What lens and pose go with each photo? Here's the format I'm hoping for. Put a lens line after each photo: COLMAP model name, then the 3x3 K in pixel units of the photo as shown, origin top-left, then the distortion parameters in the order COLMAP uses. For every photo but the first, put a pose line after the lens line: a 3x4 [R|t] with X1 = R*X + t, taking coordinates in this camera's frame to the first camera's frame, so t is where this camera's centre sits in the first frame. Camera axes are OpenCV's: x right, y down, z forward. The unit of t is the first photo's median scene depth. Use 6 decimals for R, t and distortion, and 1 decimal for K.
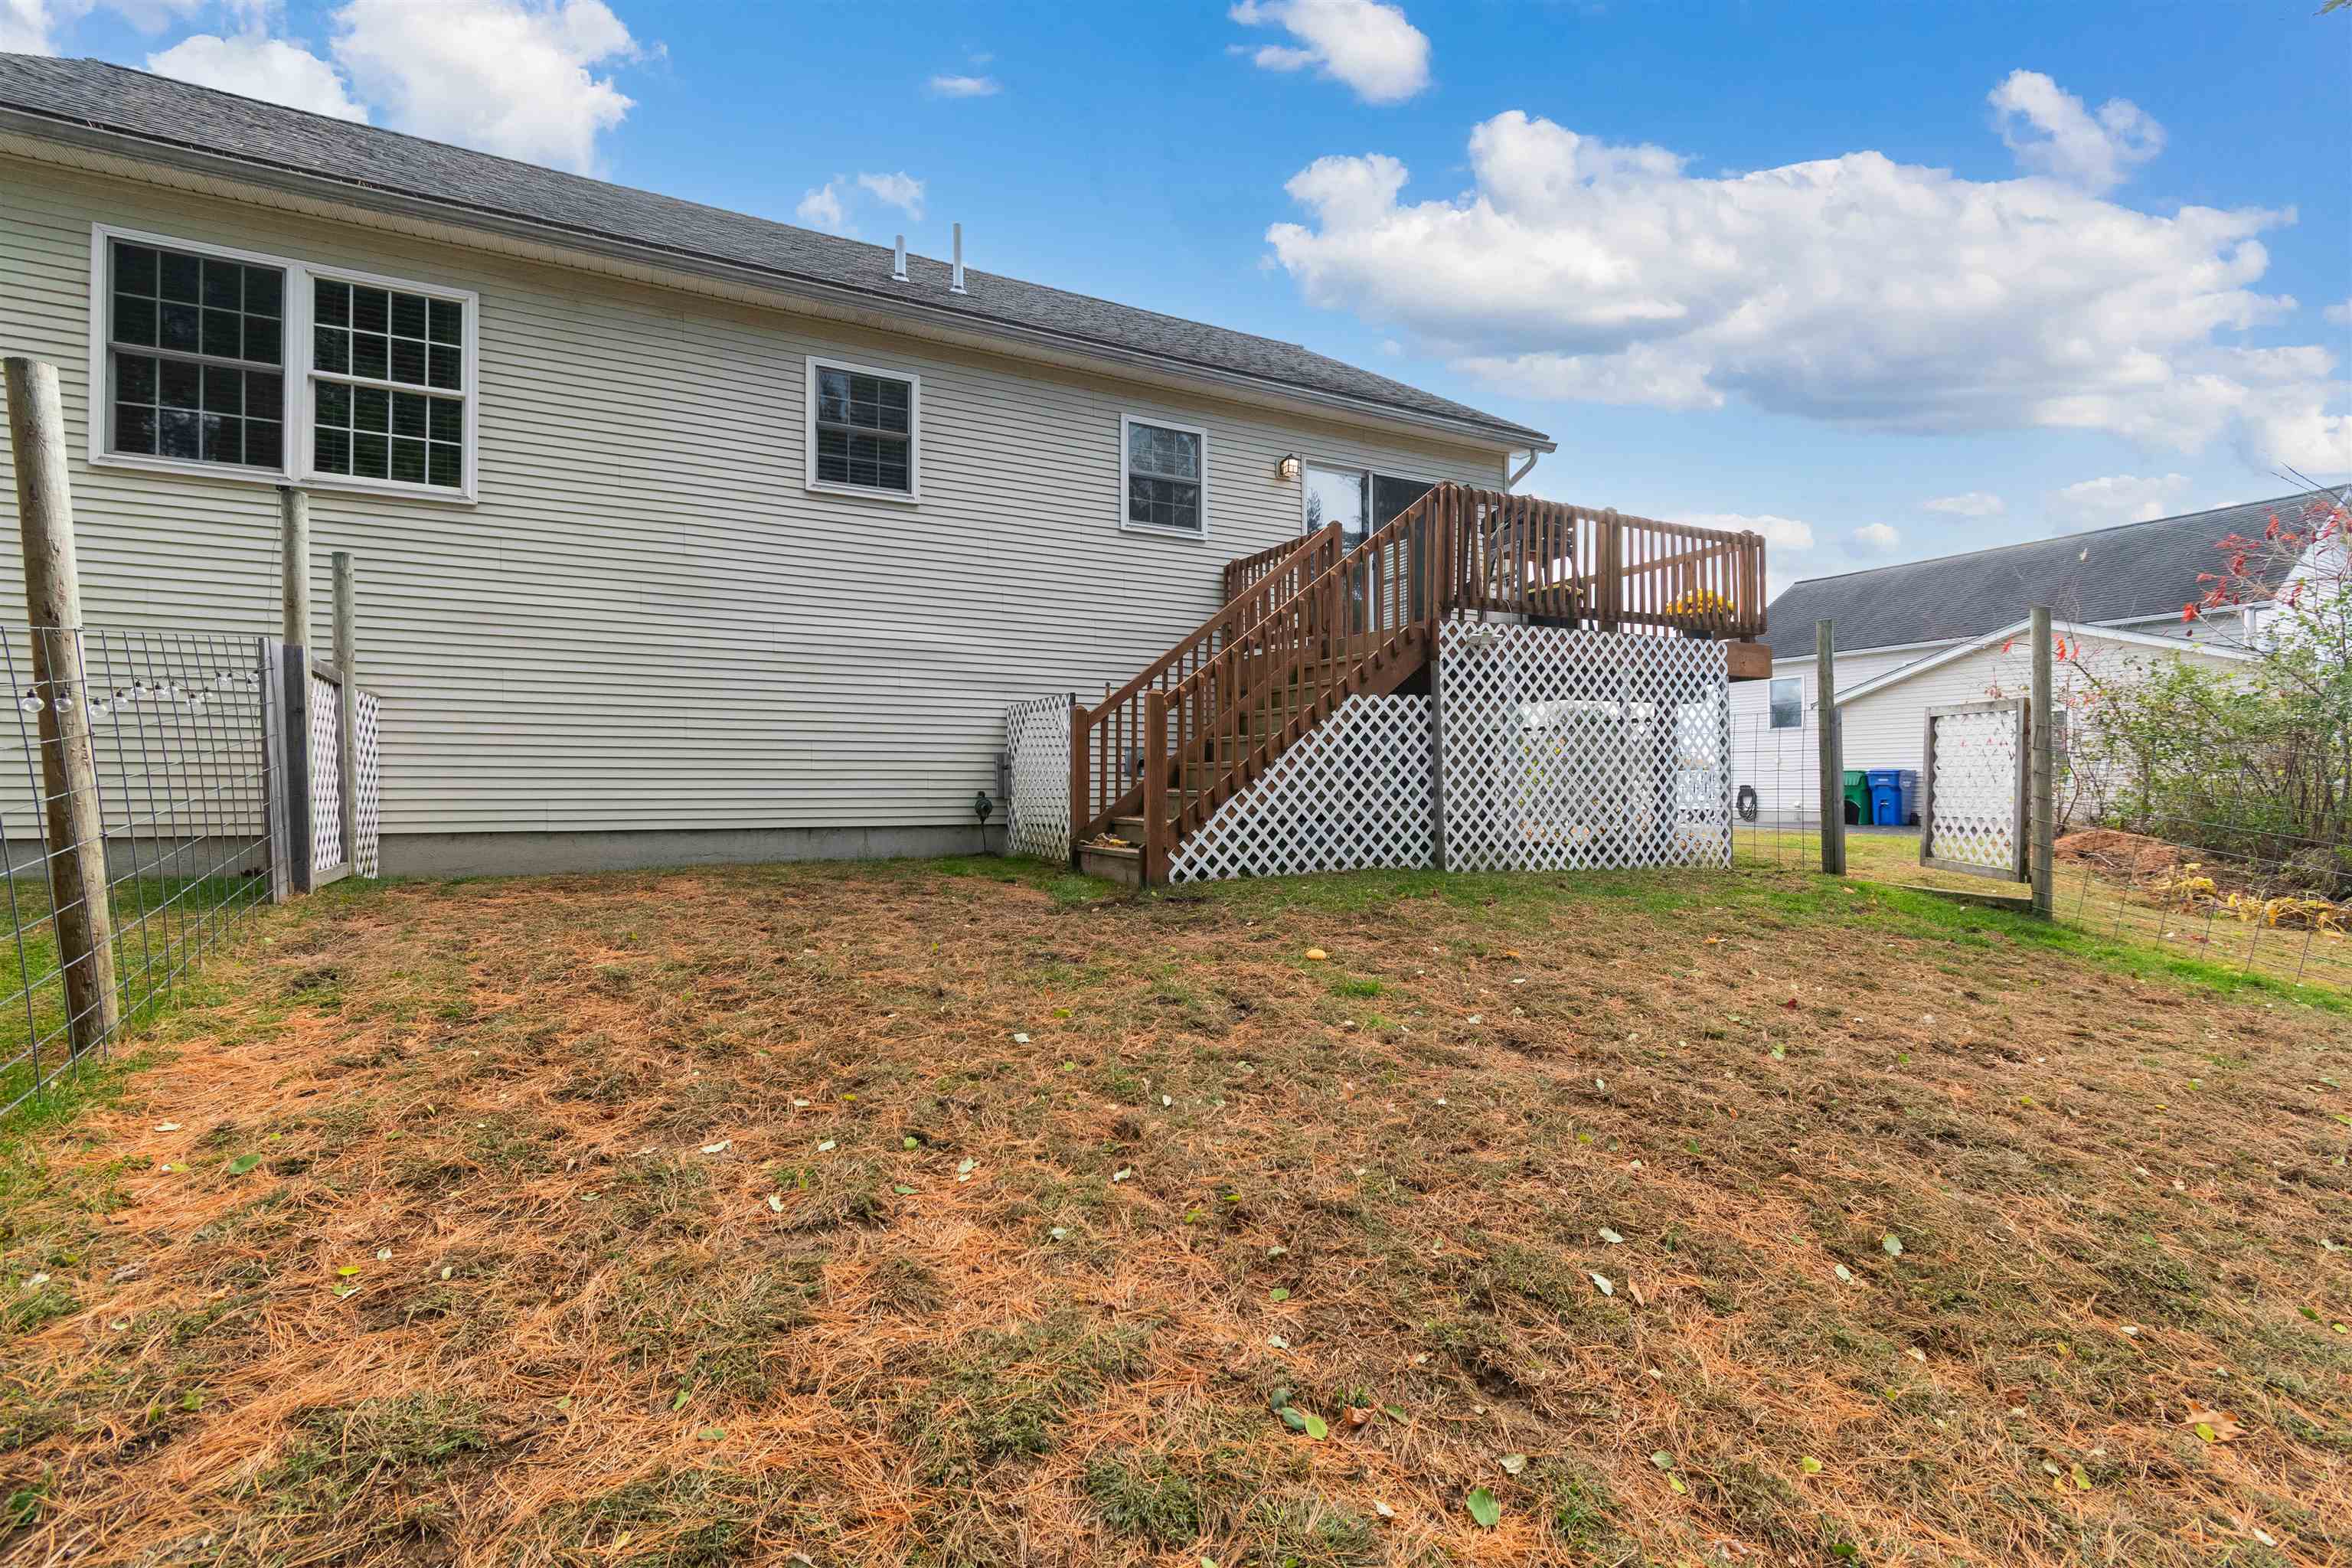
lens RADIAL K [[1040.4, 0, 1187.5], [0, 1040.4, 788.3], [0, 0, 1]] dist [0.006781, -0.000549]
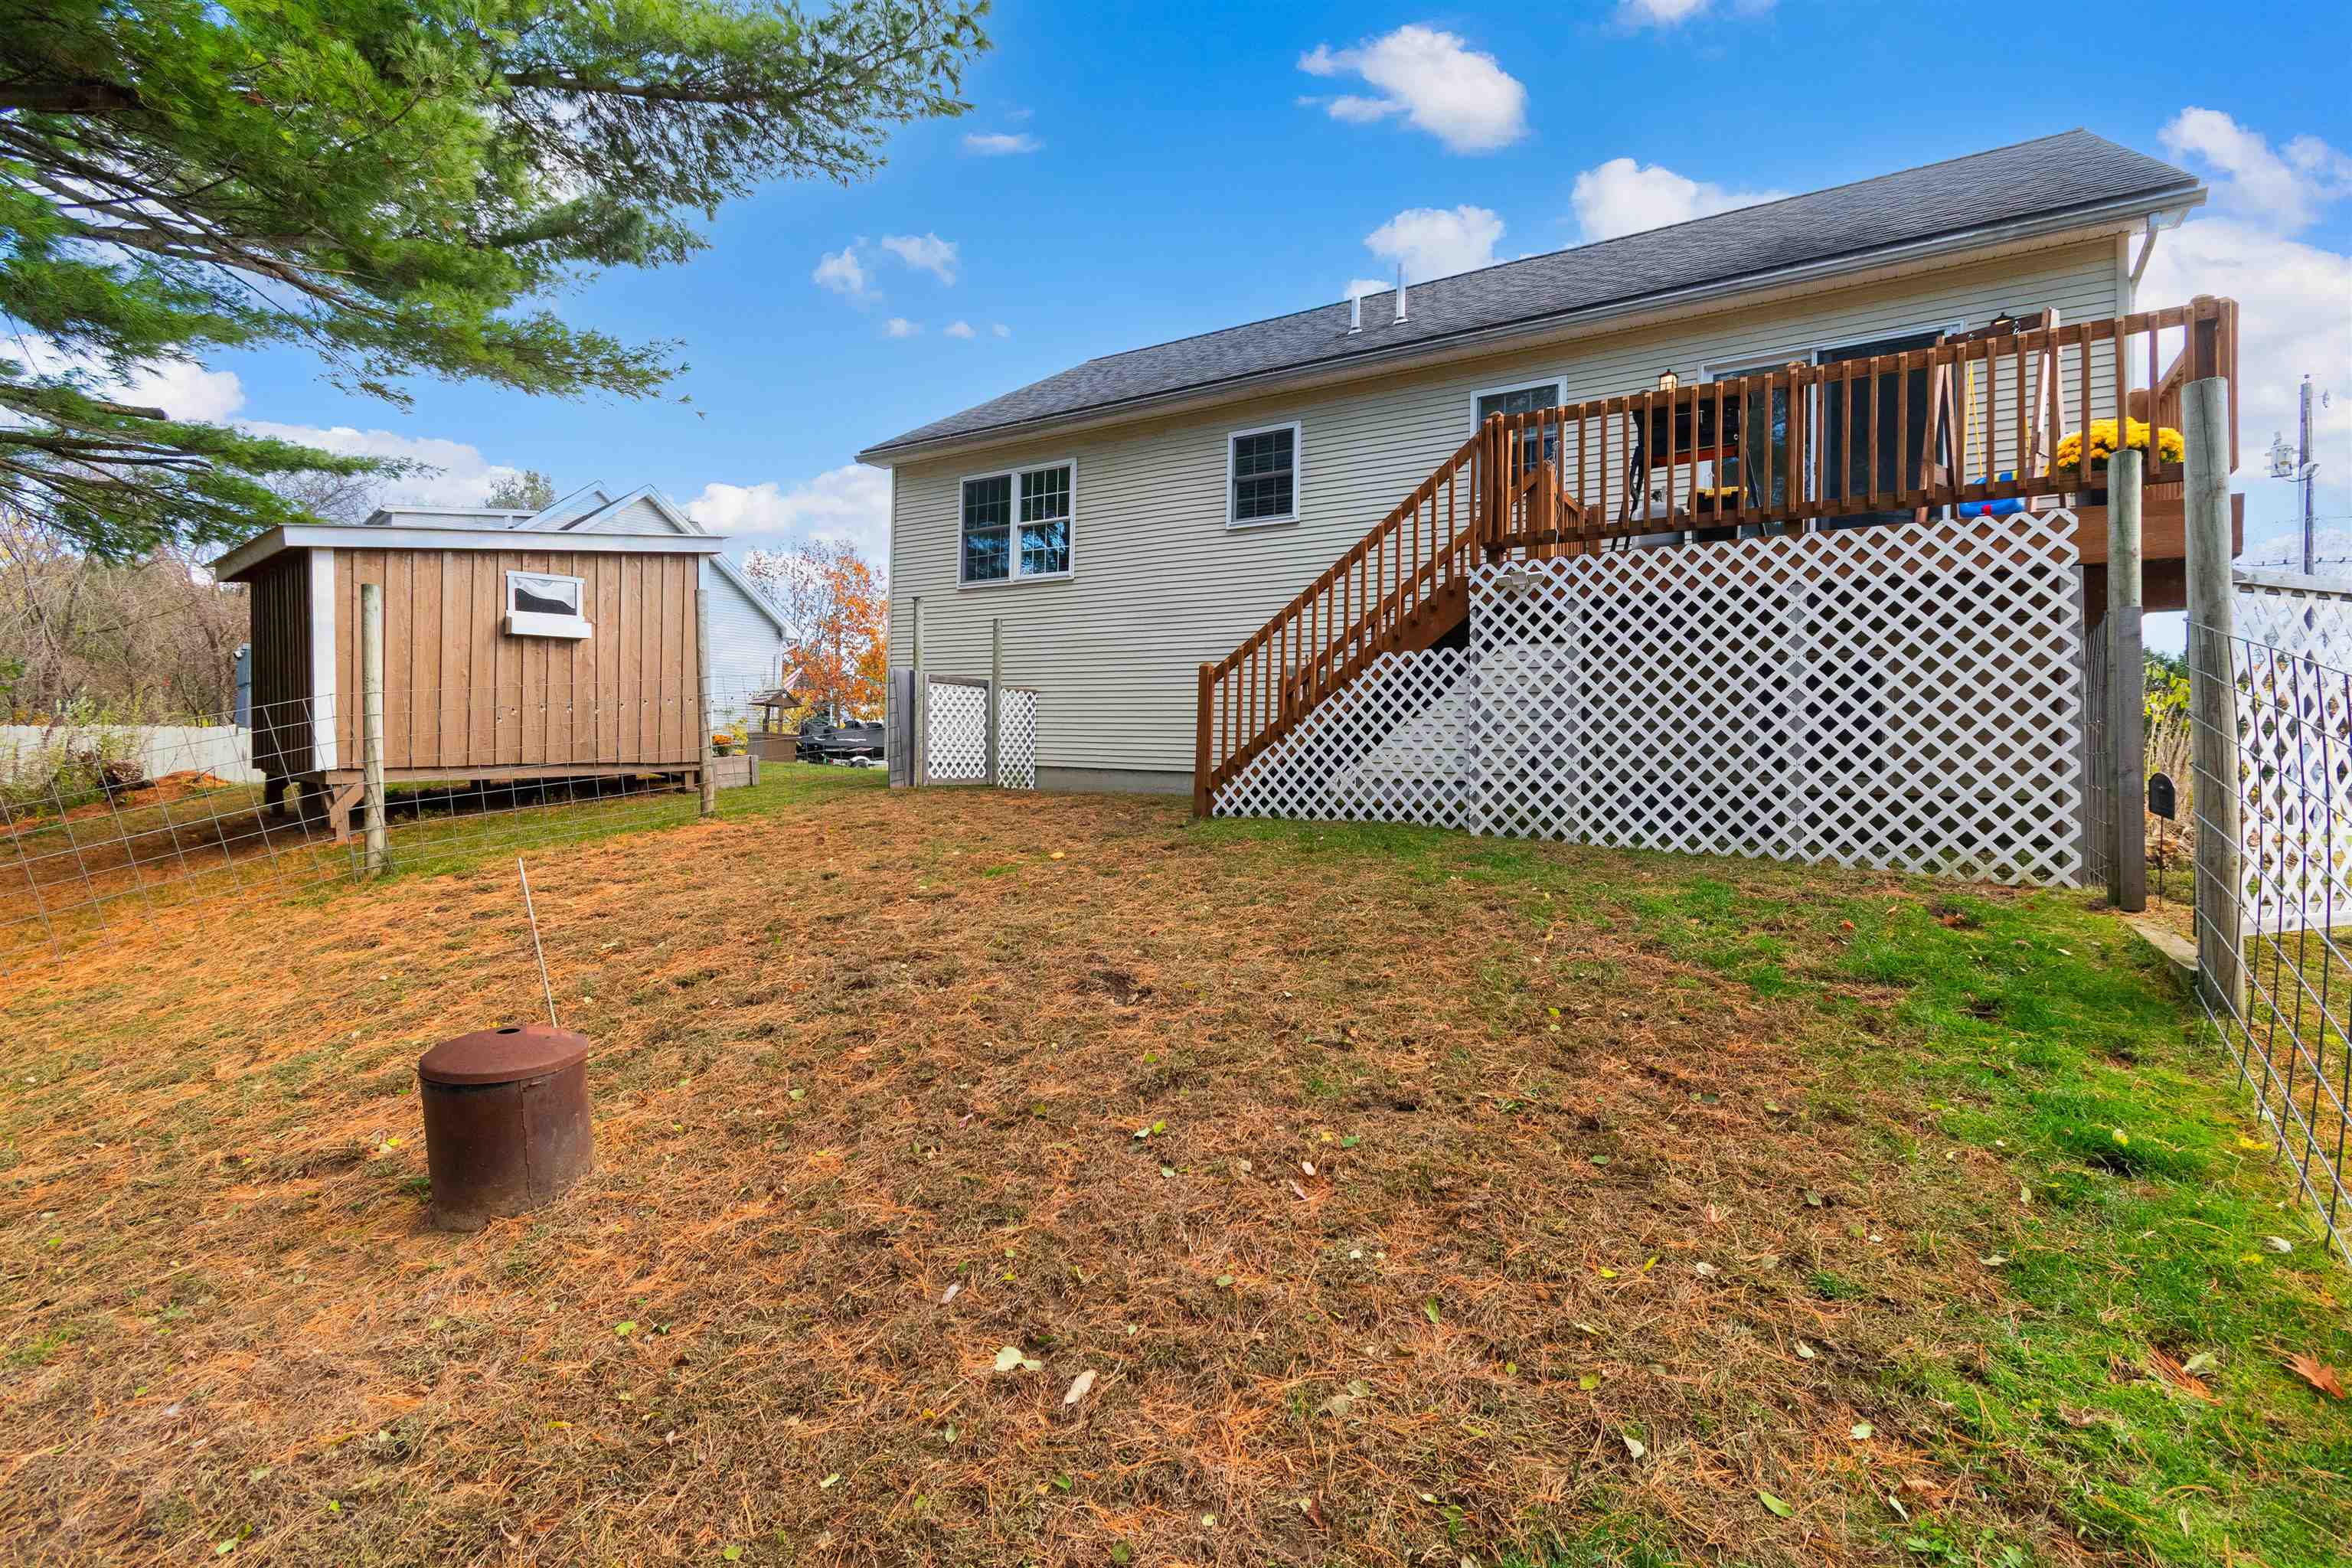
lens RADIAL K [[1040.4, 0, 1187.5], [0, 1040.4, 788.3], [0, 0, 1]] dist [0.006781, -0.000549]
pose [[0.497845, 0.039265, -0.866377, 0.969614], [-0.026765, 0.999194, 0.029905, 0.019013], [0.866853, 0.008301, 0.498495, 0.318669]]
